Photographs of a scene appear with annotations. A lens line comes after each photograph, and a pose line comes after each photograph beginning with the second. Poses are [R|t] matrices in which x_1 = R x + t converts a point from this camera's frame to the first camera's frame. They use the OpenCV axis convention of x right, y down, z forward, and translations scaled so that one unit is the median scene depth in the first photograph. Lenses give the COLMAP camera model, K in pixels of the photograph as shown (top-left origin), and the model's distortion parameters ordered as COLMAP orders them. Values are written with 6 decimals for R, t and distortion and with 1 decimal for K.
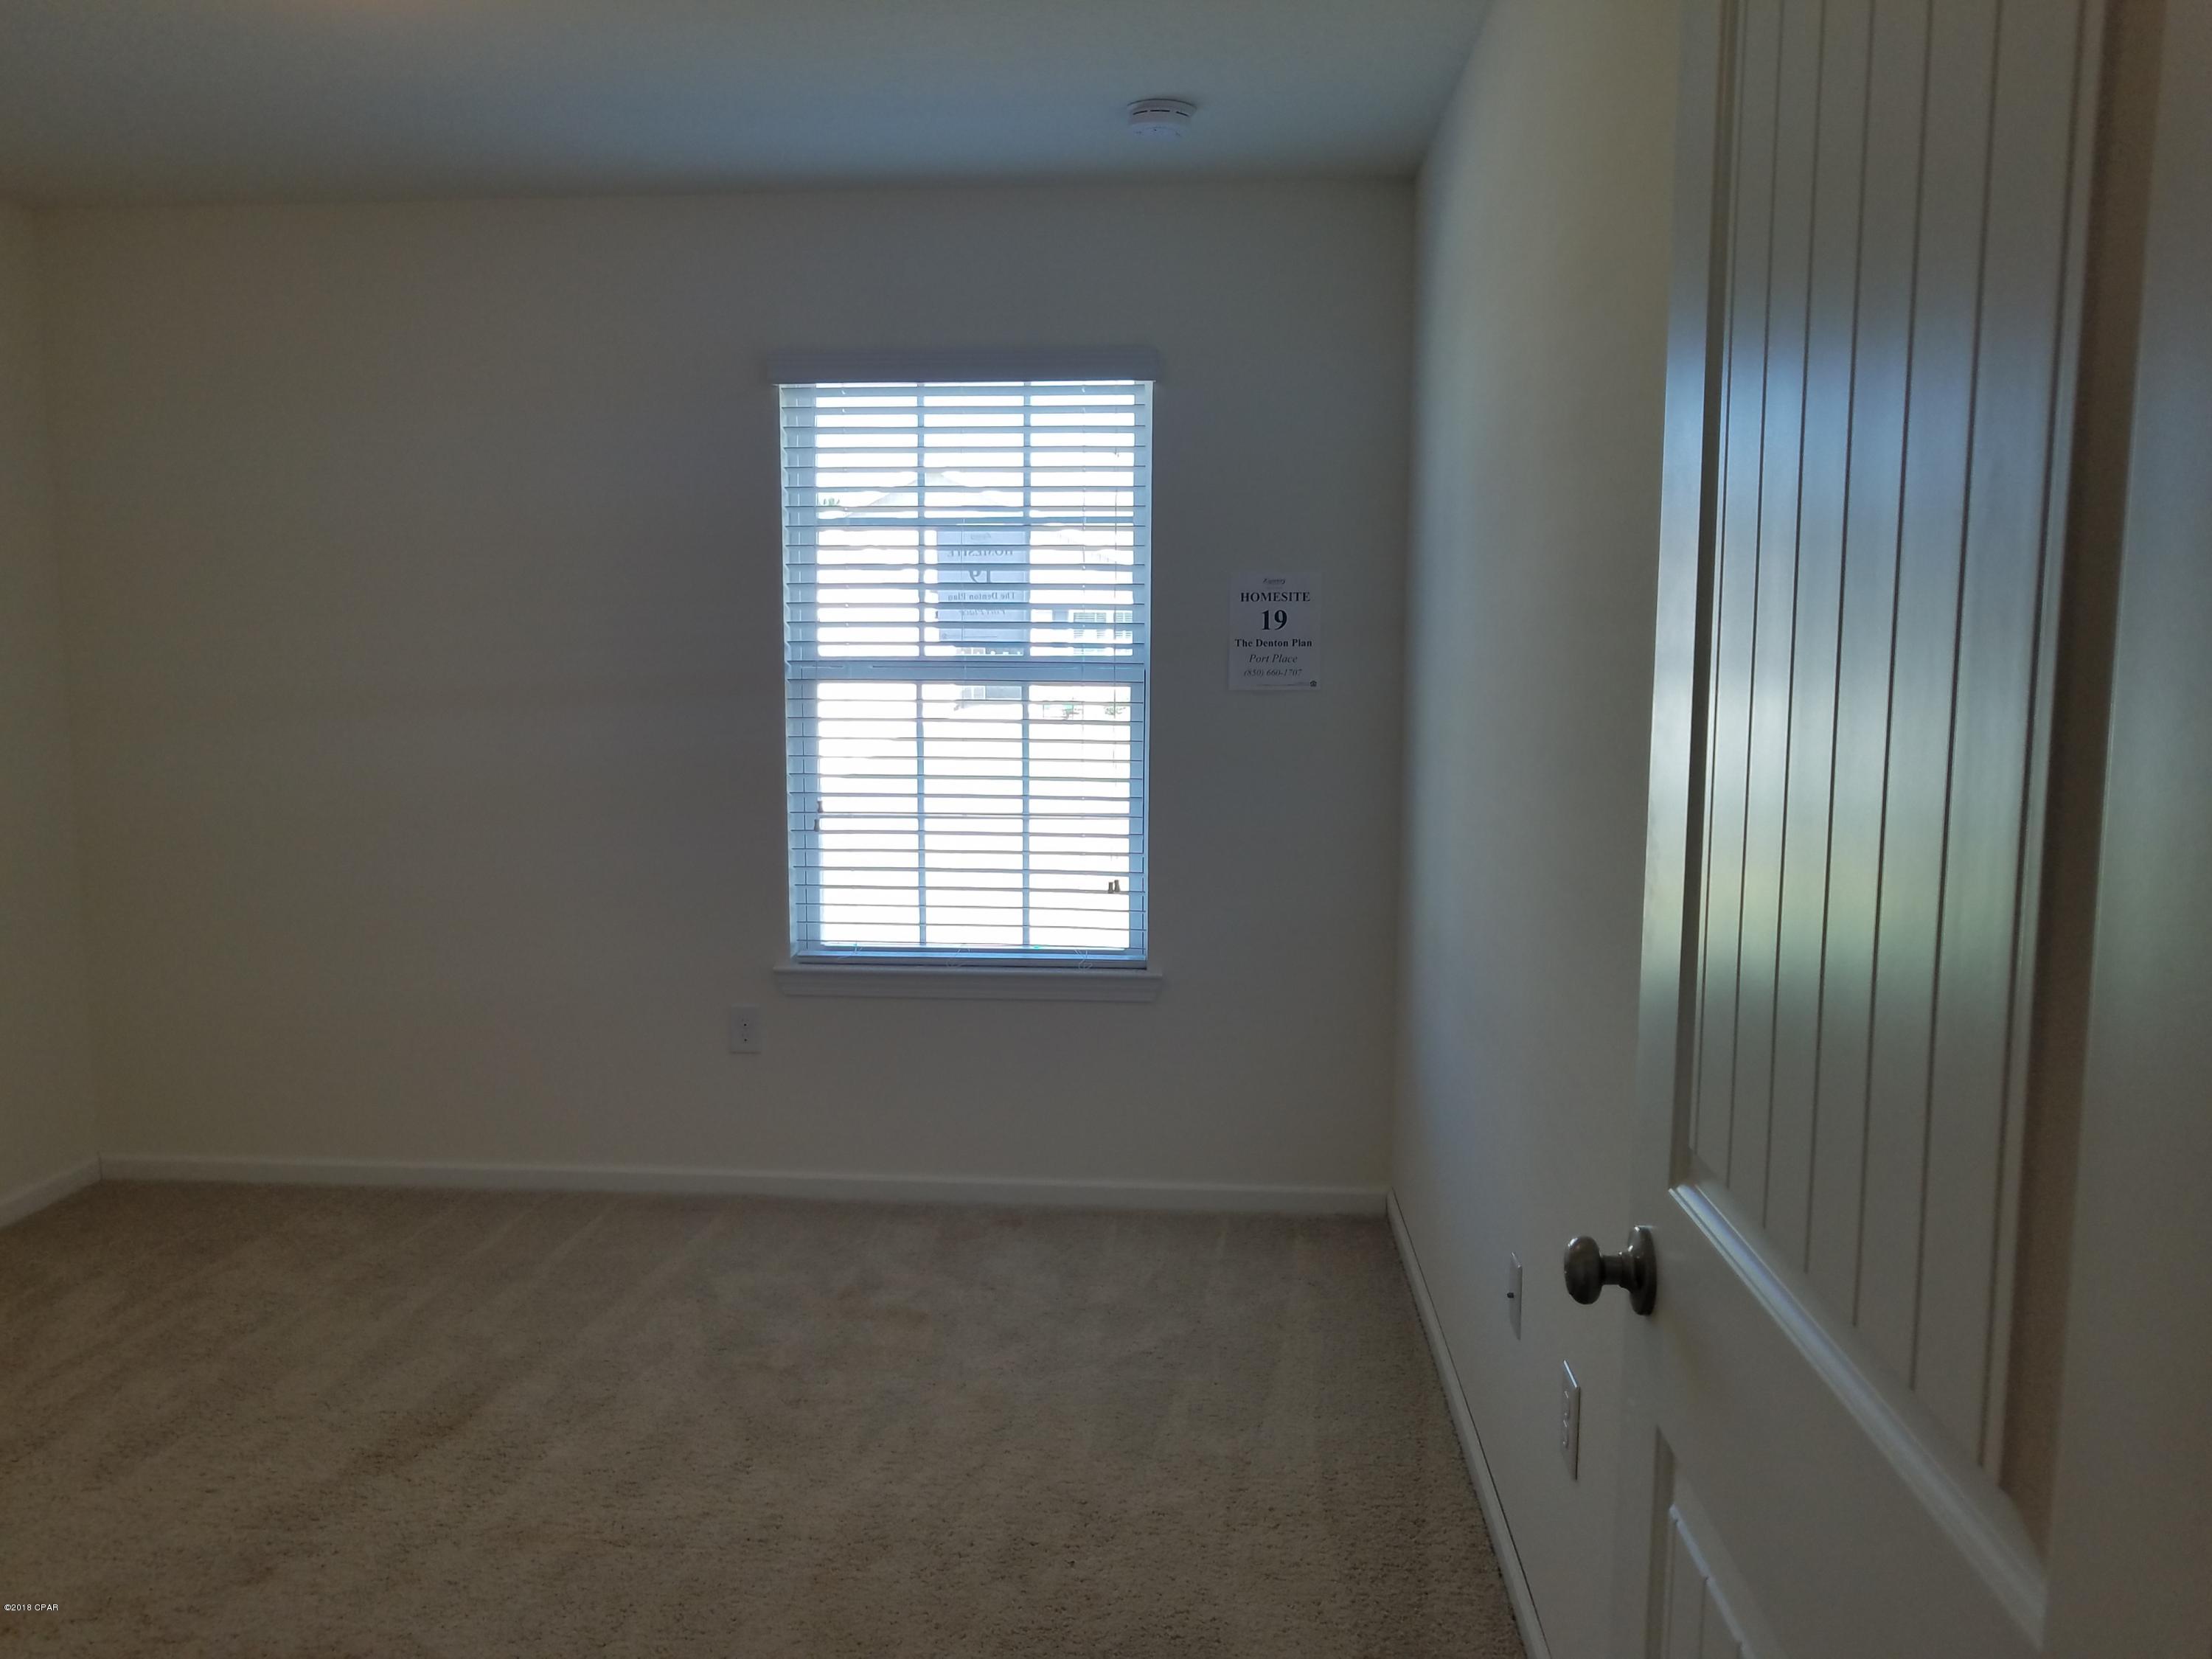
lens RADIAL K [[1757.1, 0, 1108.7], [0, 1757.1, 831.2], [0, 0, 1]] dist [-0.010066, 0.015564]
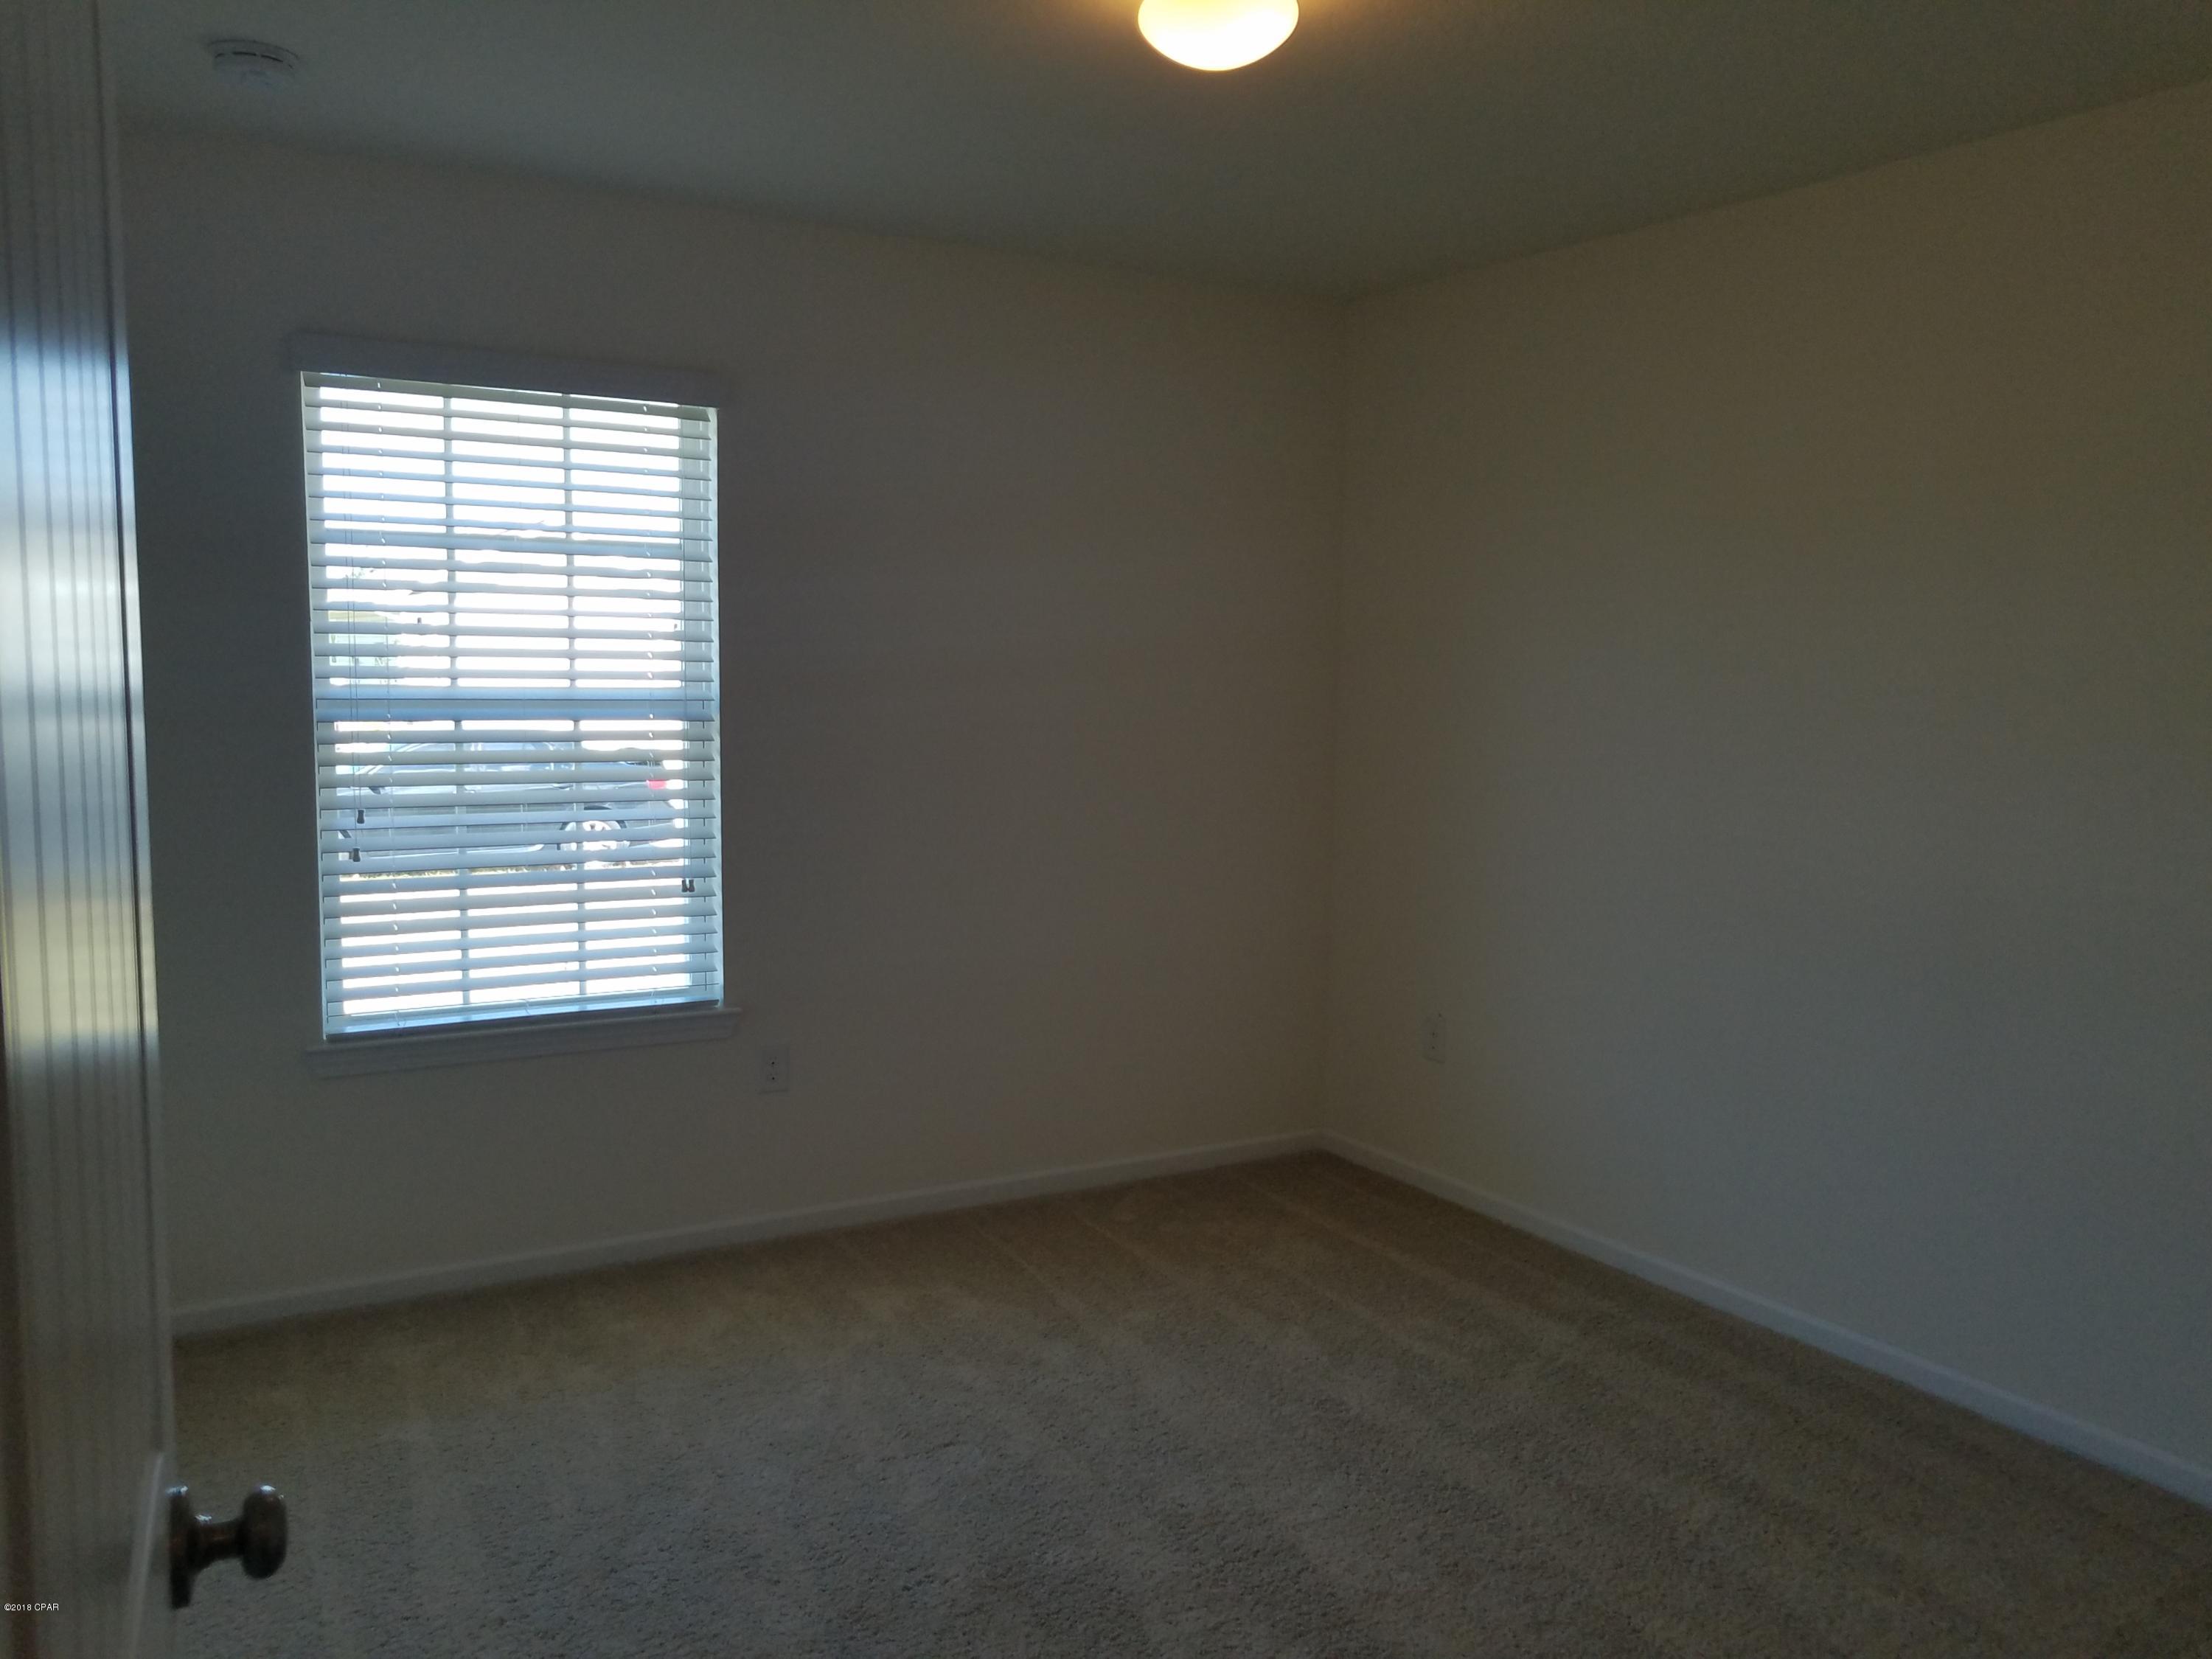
lens RADIAL K [[1757.1, 0, 1099.5], [0, 1757.1, 827.1], [0, 0, 1]] dist [-0.010066, 0.015564]
pose [[0.840136, -0.032943, 0.541374, -0.320209], [0.041317, 0.999141, -0.003321, -0.012006], [-0.540800, 0.025158, 0.840775, 0.071146]]
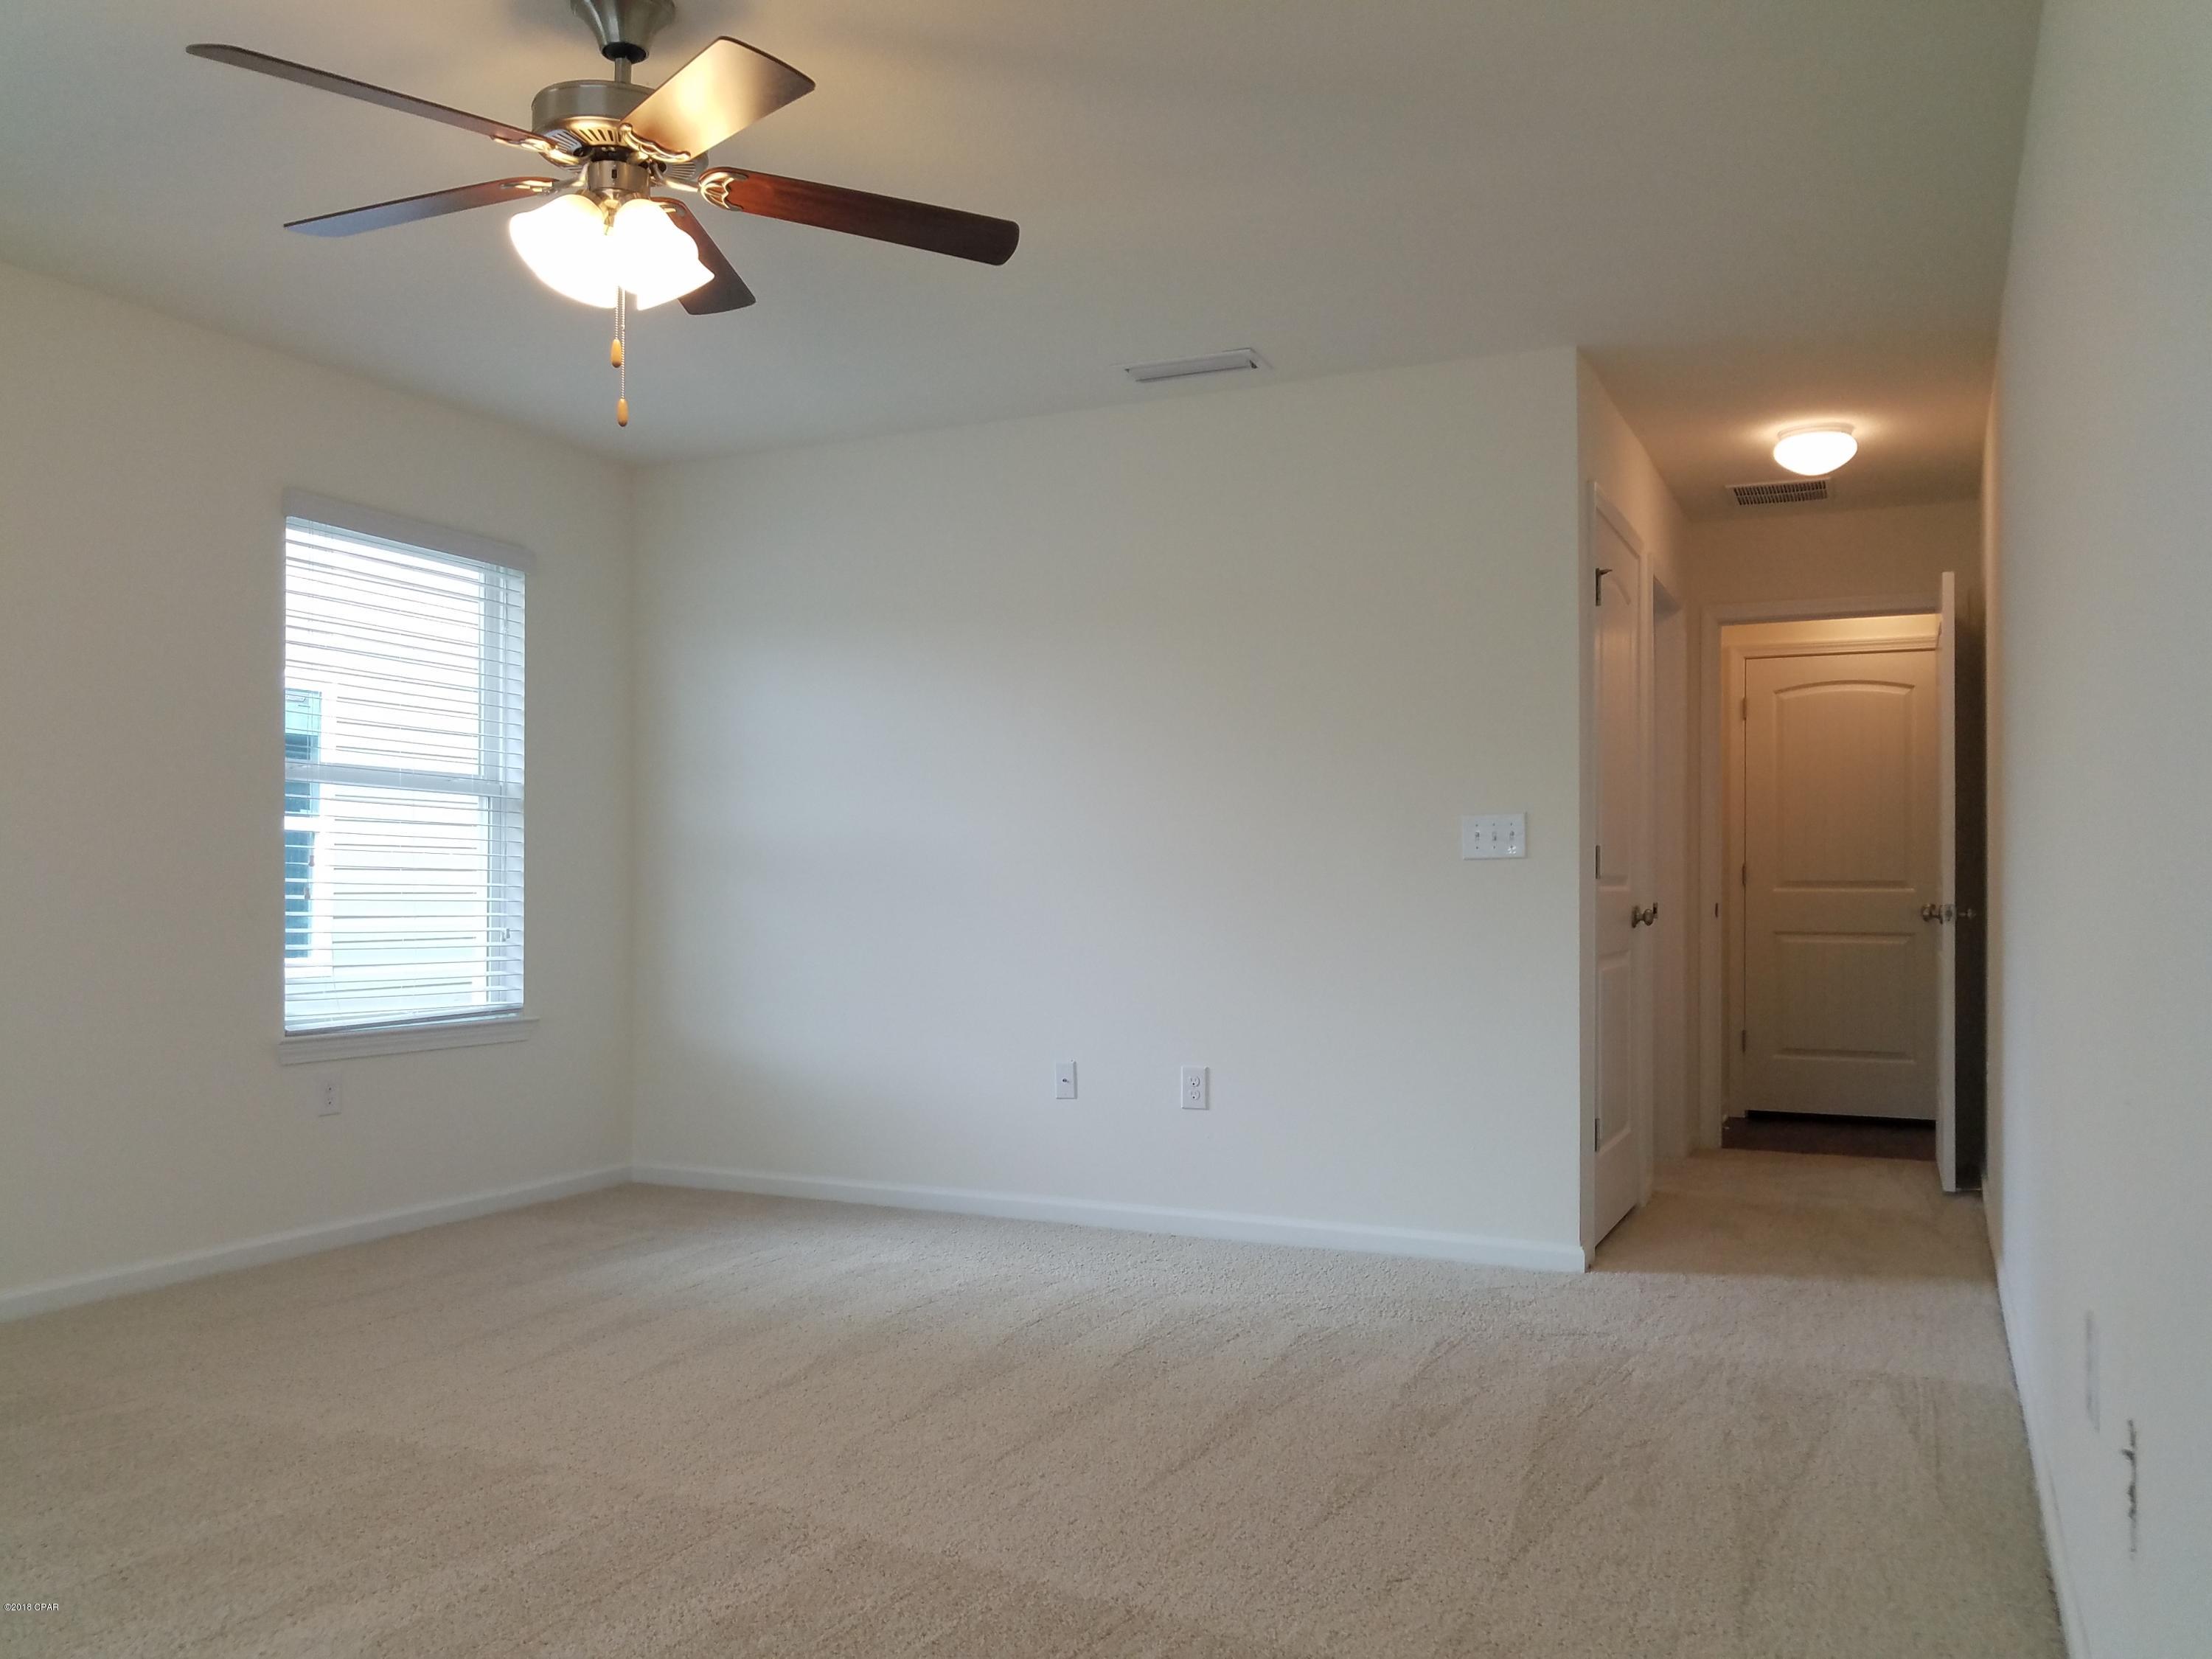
lens RADIAL K [[1757.1, 0, 1111.2], [0, 1757.1, 833.0], [0, 0, 1]] dist [-0.010066, 0.015564]
pose [[0.393794, 0.033609, 0.918584, -0.985296], [0.013579, 0.999010, -0.042373, 0.001371], [-0.919098, 0.029160, 0.392948, 0.082140]]
